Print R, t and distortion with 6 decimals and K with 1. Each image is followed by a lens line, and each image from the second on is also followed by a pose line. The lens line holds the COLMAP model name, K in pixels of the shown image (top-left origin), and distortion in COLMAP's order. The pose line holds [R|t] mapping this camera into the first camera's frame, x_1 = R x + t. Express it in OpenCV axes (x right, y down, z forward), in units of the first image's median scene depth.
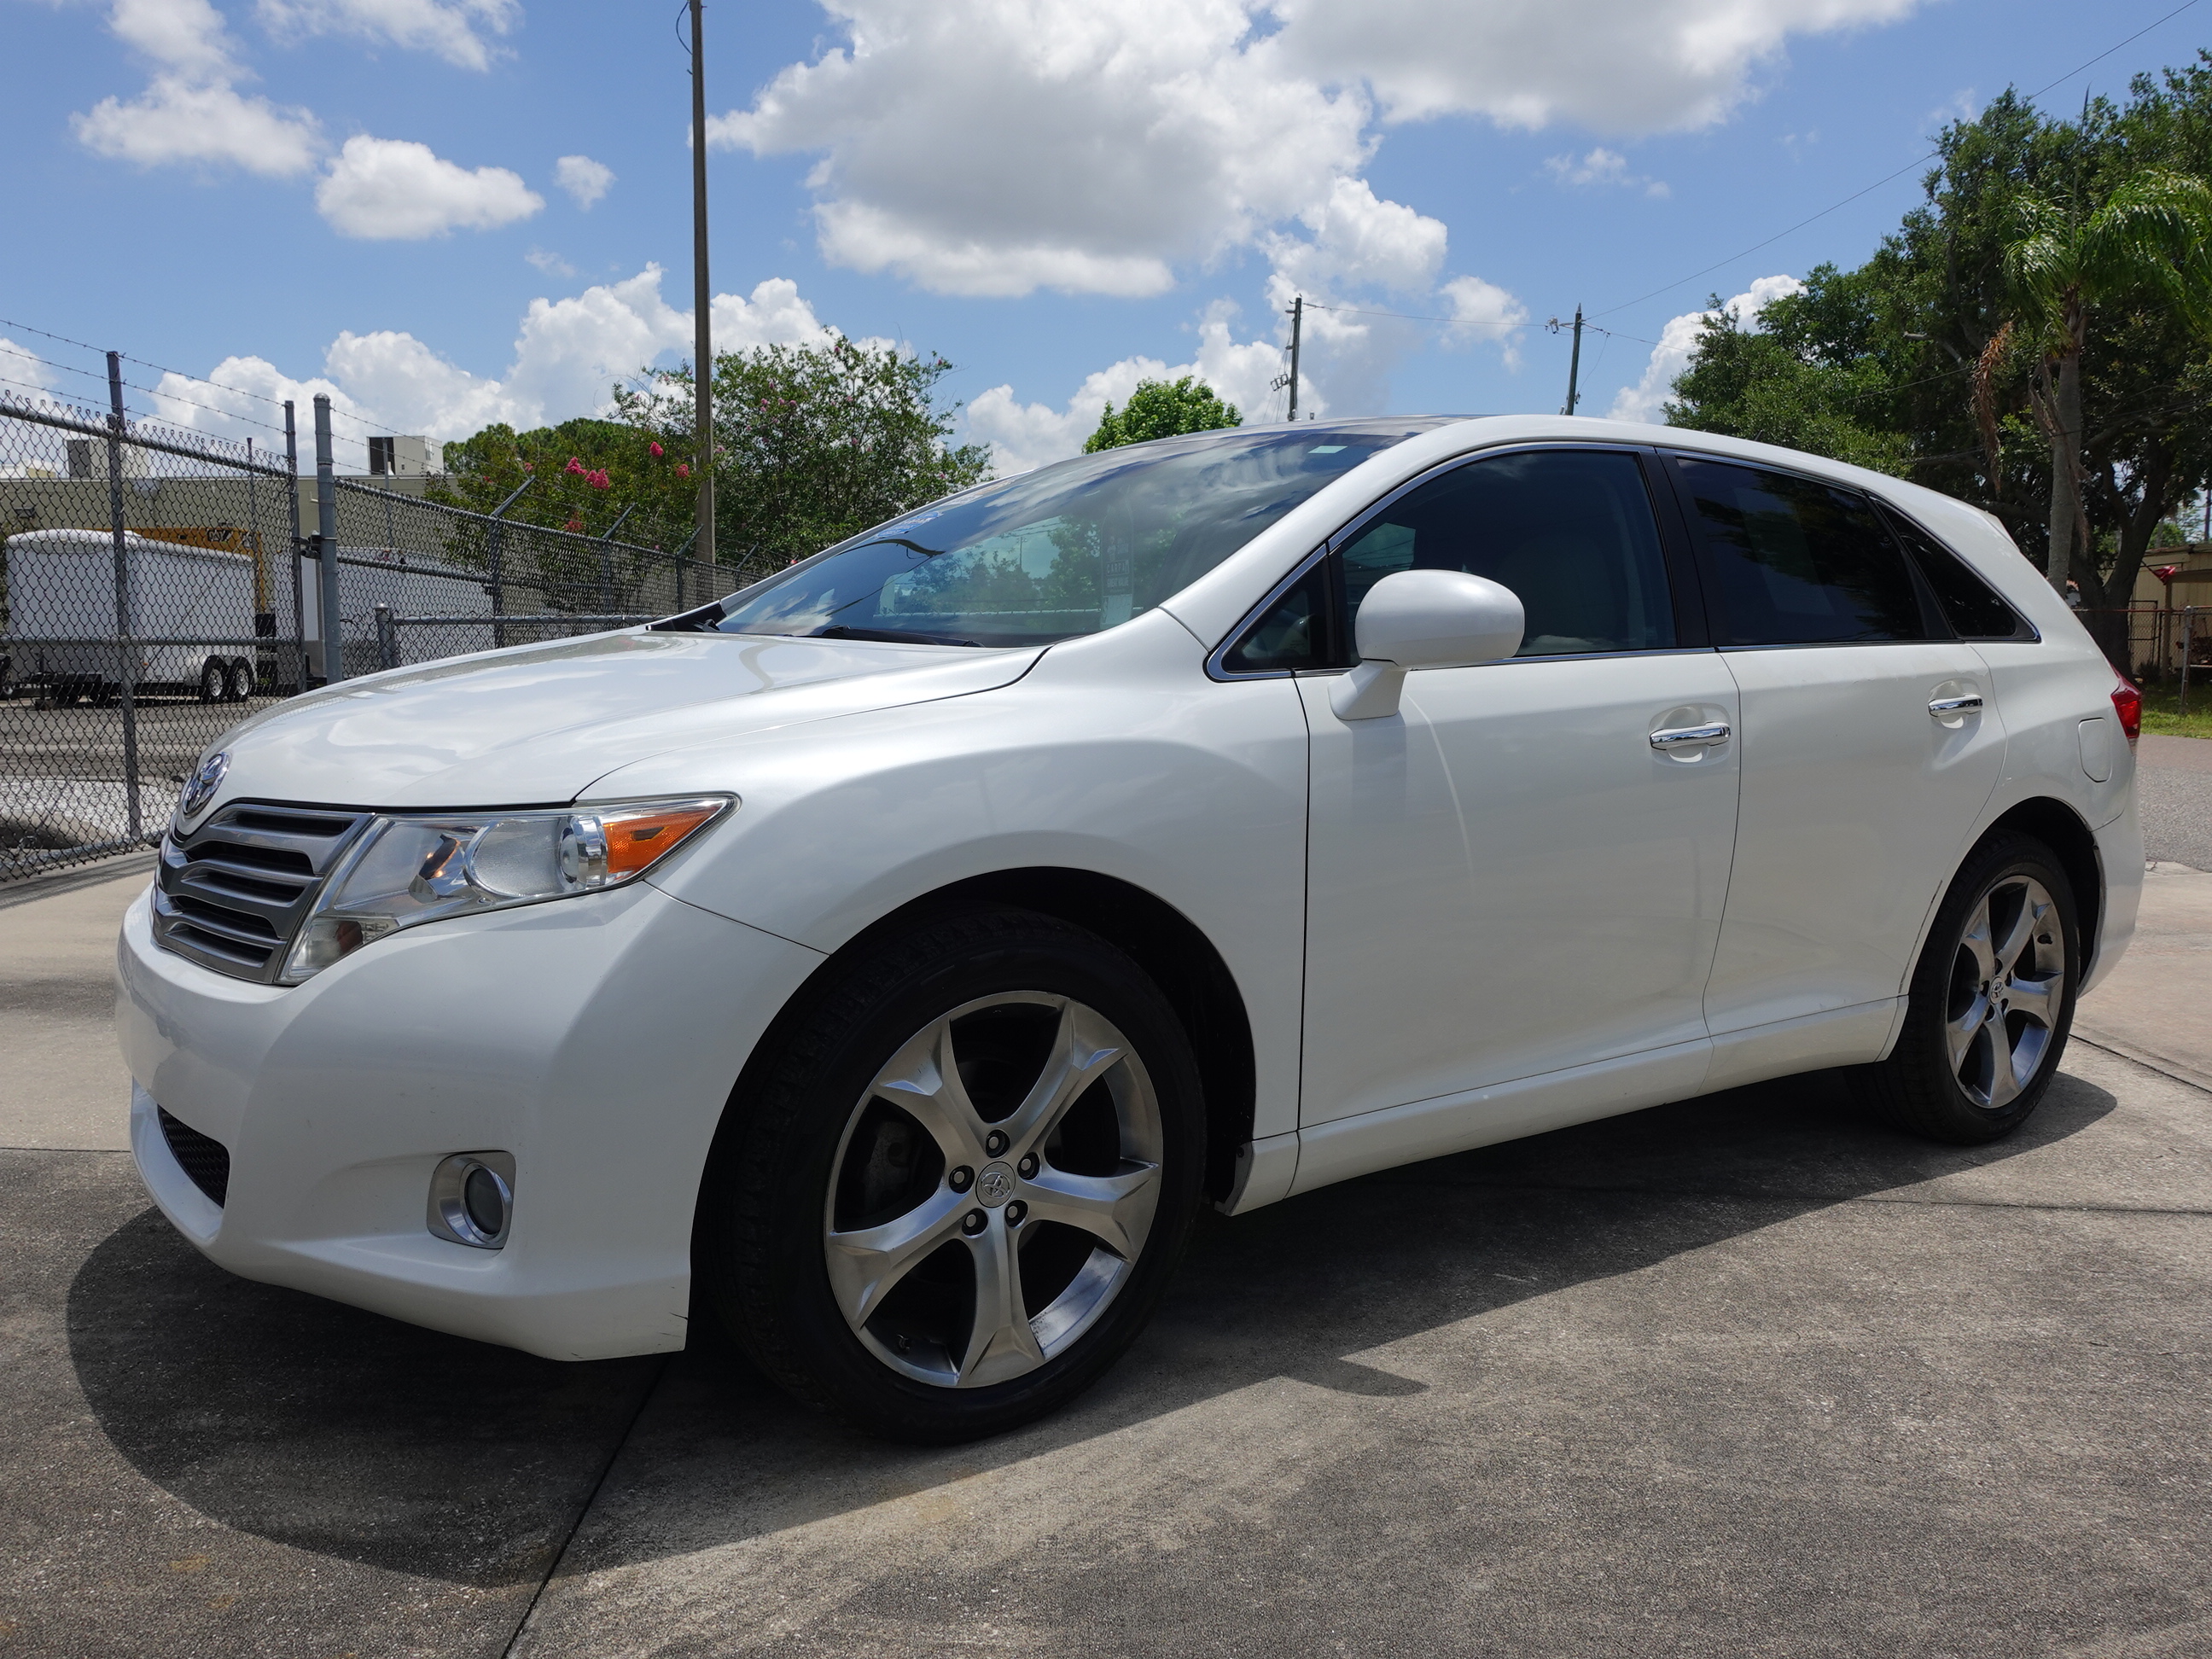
lens RADIAL K [[1720.1, 0, 1106.0], [0, 1720.1, 829.5], [0, 0, 1]] dist [0.007028, -0.004620]
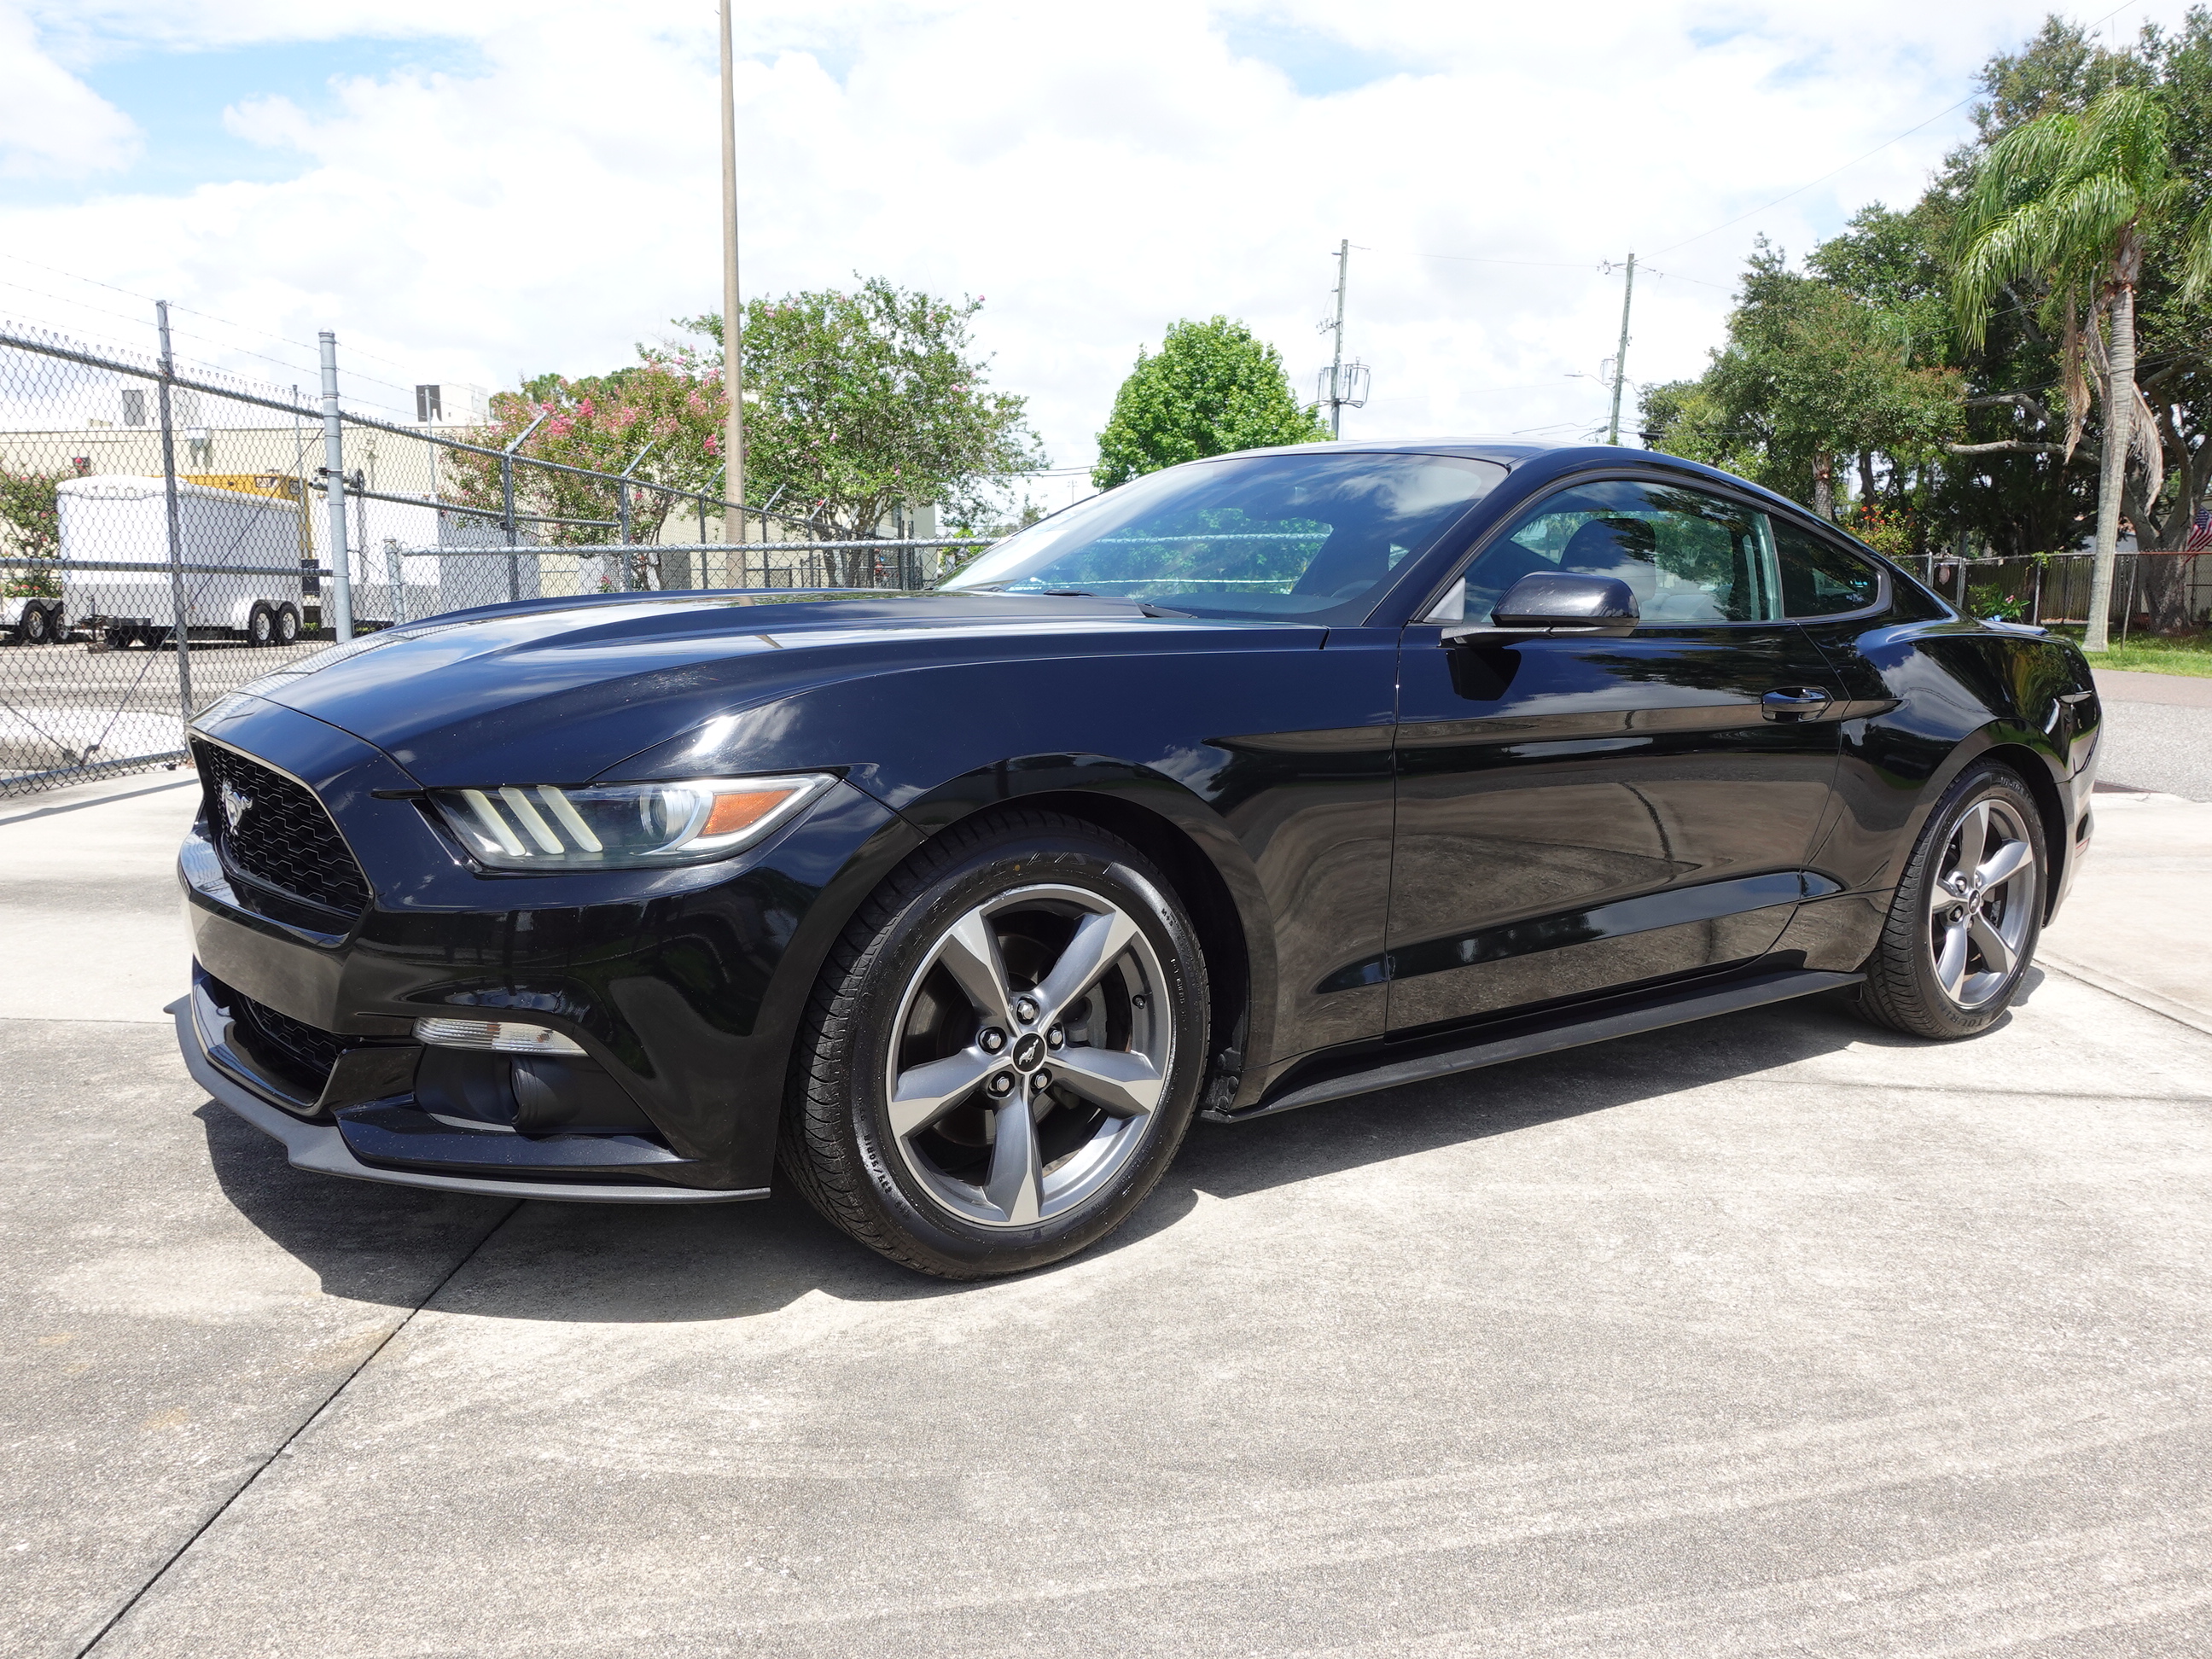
lens RADIAL K [[1721.4, 0, 1107.5], [0, 1721.4, 834.2], [0, 0, 1]] dist [0.010432, -0.007928]
pose [[0.999522, 0.003495, -0.030714, 0.139821], [-0.002563, 0.999536, 0.030336, 0.052265], [0.030806, -0.030243, 0.999068, -0.061688]]
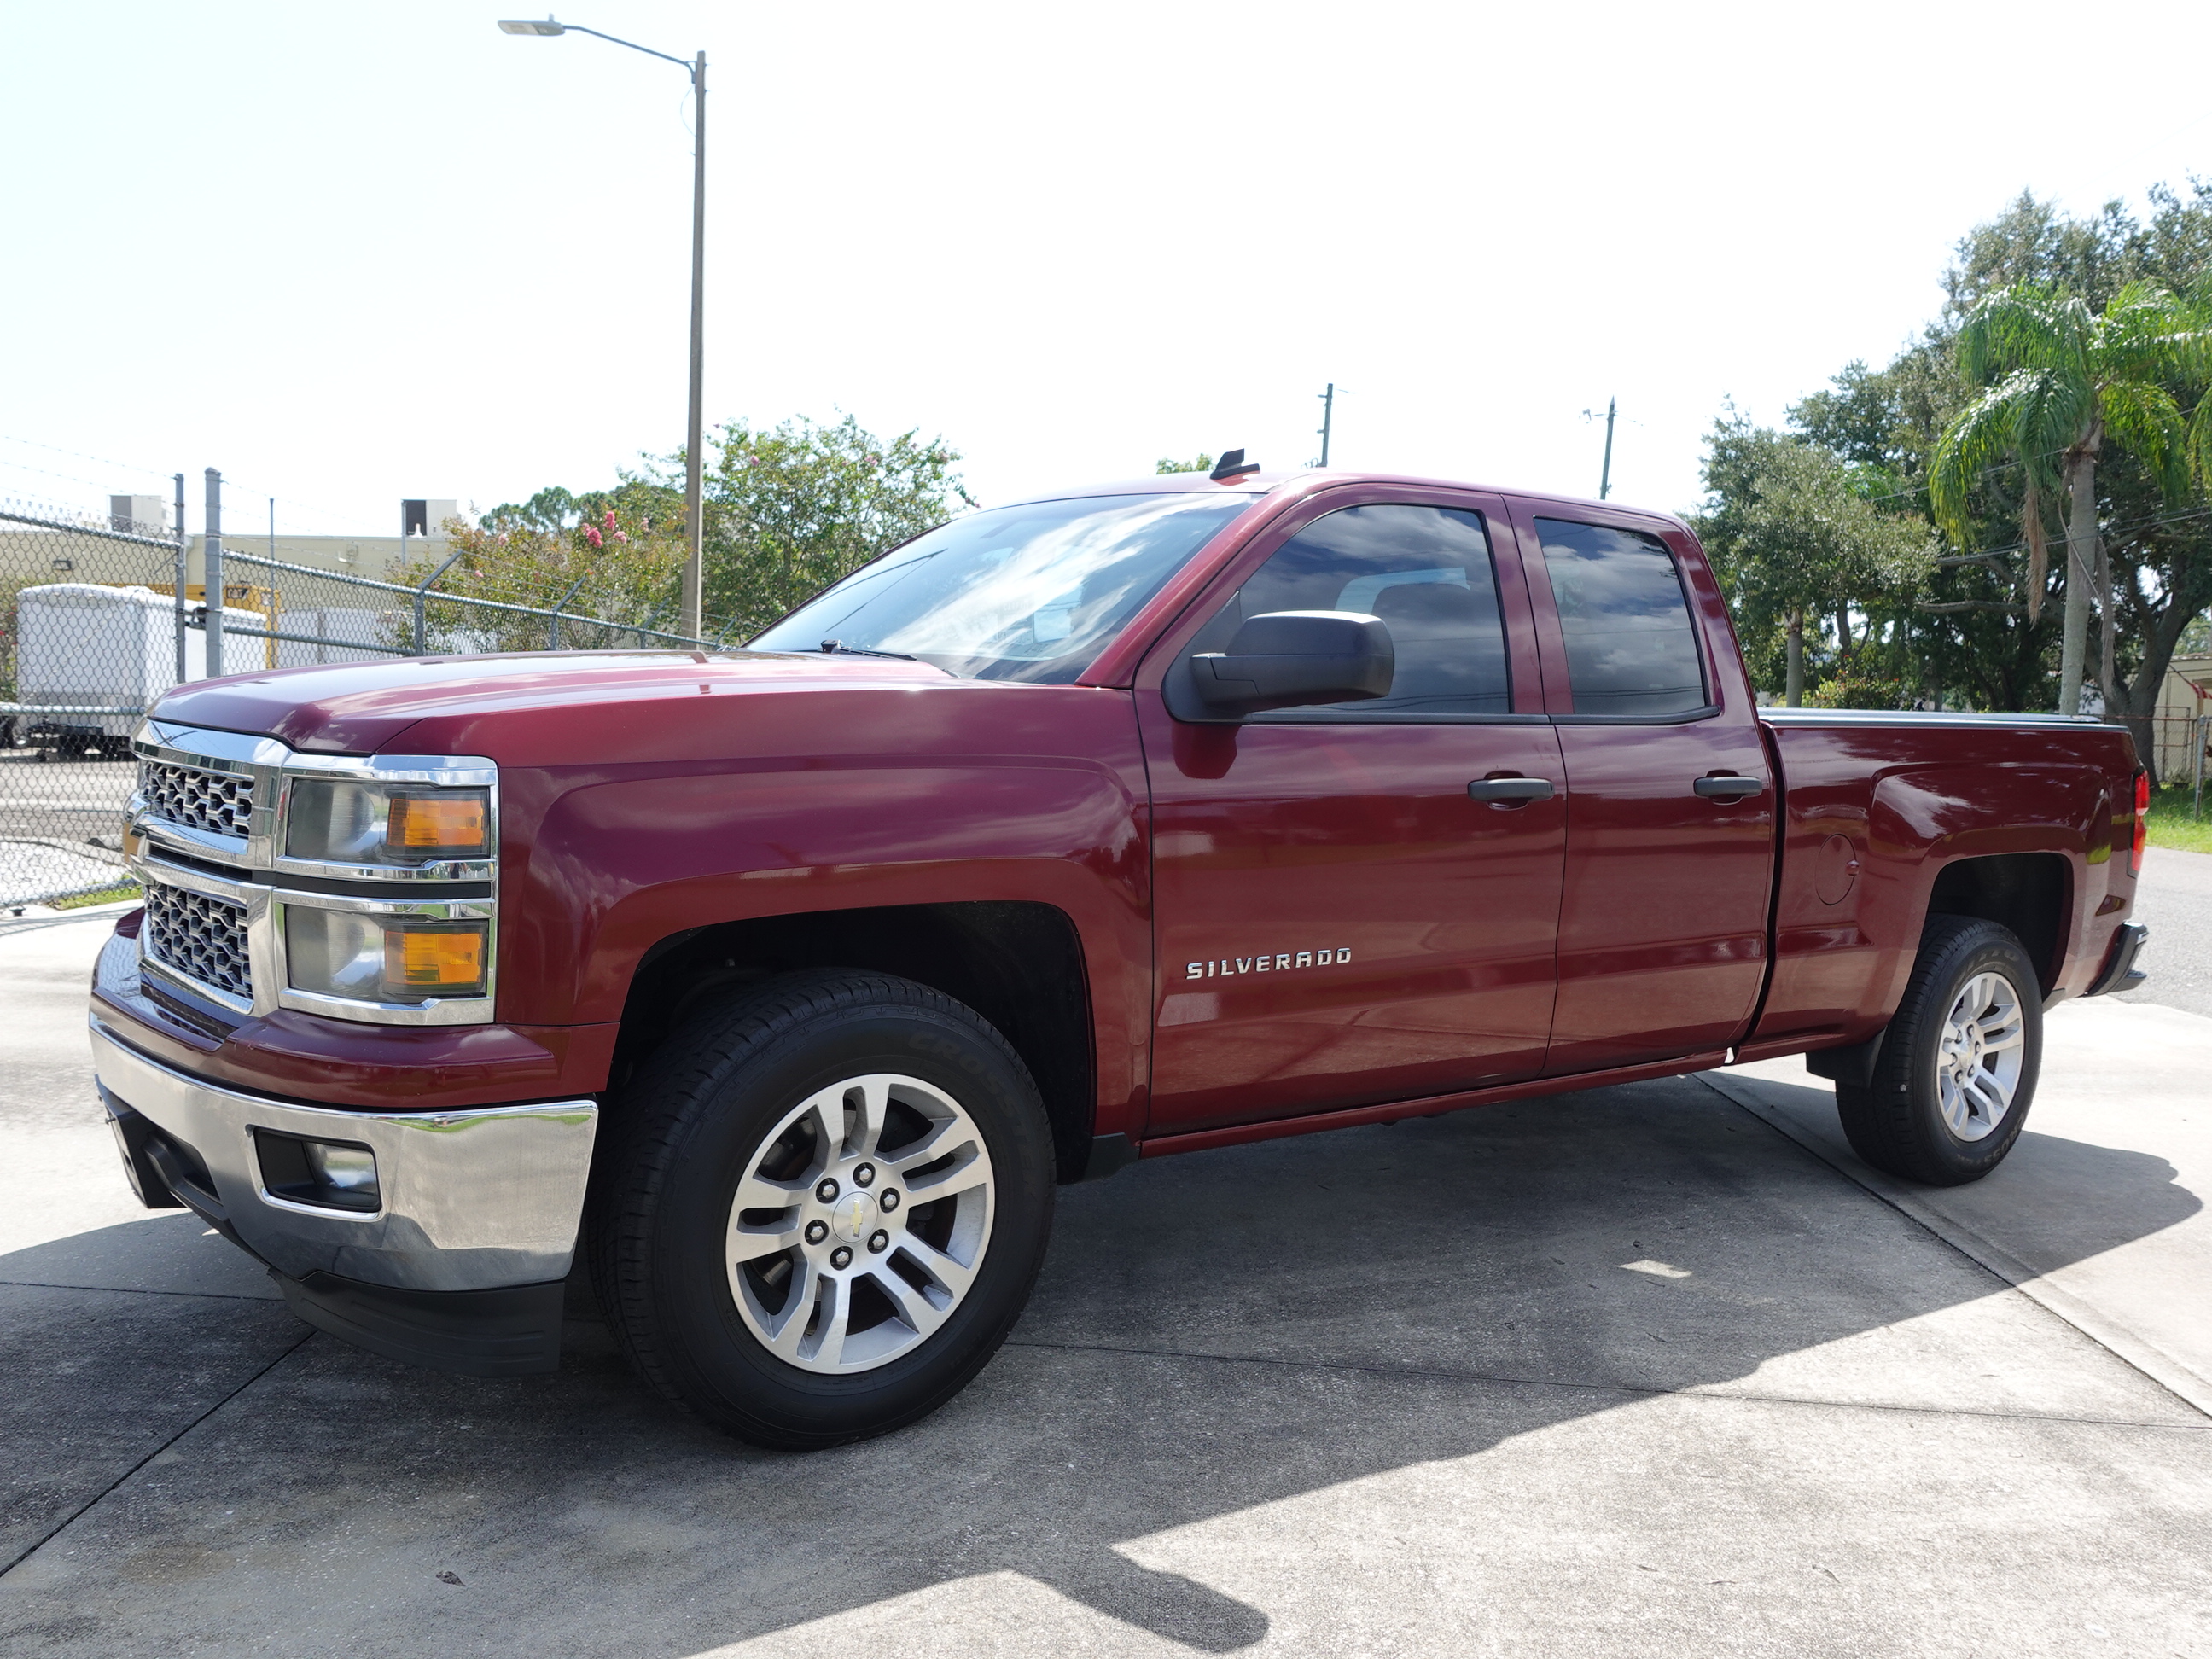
lens RADIAL K [[1722.7, 0, 1106.0], [0, 1722.7, 829.5], [0, 0, 1]] dist [-0.001492, 0.003949]
pose [[0.999191, 0.028951, -0.027898, 0.338408], [-0.030100, 0.998678, -0.041677, -0.053330], [0.026655, 0.042483, 0.998742, 0.065880]]
